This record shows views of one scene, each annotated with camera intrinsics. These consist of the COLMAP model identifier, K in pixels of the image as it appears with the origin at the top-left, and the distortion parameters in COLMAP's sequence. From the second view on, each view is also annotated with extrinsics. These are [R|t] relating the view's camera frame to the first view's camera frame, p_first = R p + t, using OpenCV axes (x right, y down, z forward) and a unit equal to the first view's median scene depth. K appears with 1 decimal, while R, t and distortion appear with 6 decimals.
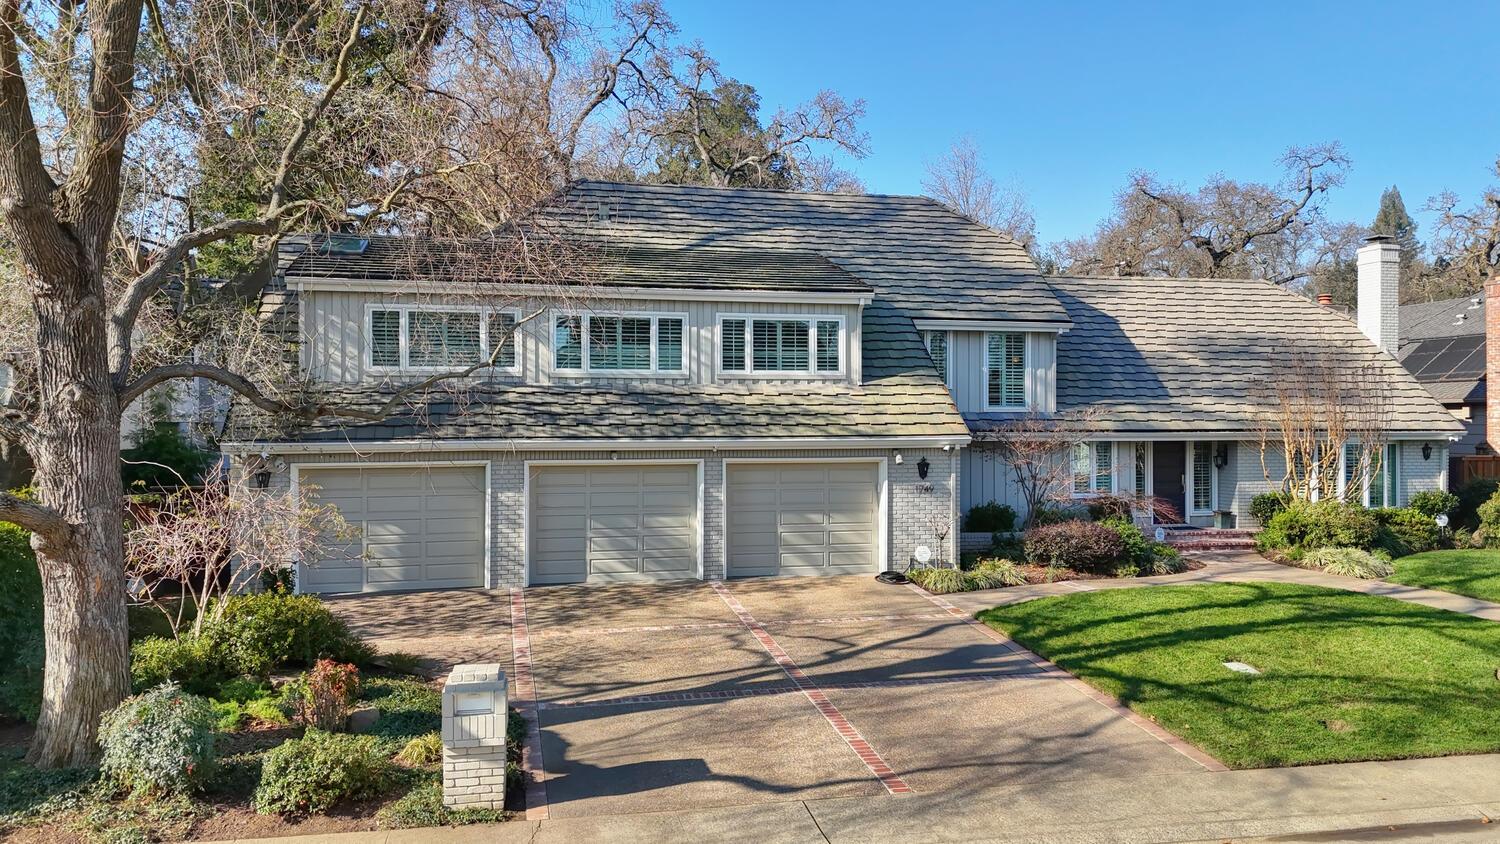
lens RADIAL K [[716.8, 0, 788.0], [0, 716.8, 457.6], [0, 0, 1]] dist [0.029188, -0.014318]
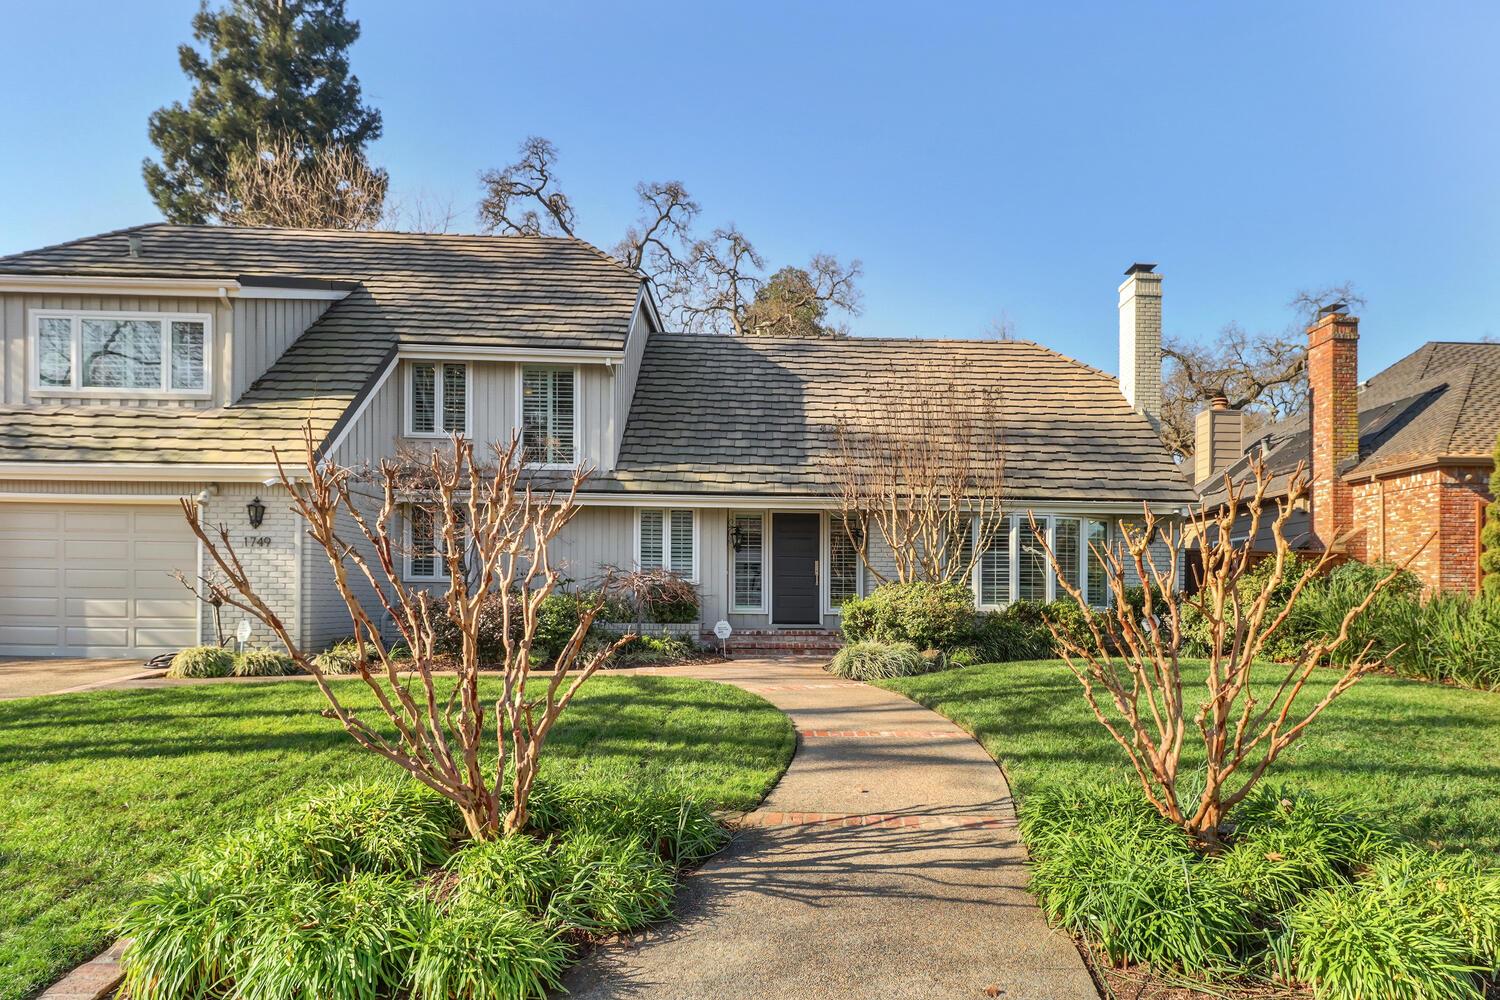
lens RADIAL K [[645.9, 0, 808.1], [0, 645.9, 618.5], [0, 0, 1]] dist [0.006014, -0.000504]
pose [[0.994036, 0.015881, -0.107891, 0.655934], [-0.016123, 0.999869, -0.001371, 0.091417], [0.107855, 0.003103, 0.994162, 0.339994]]
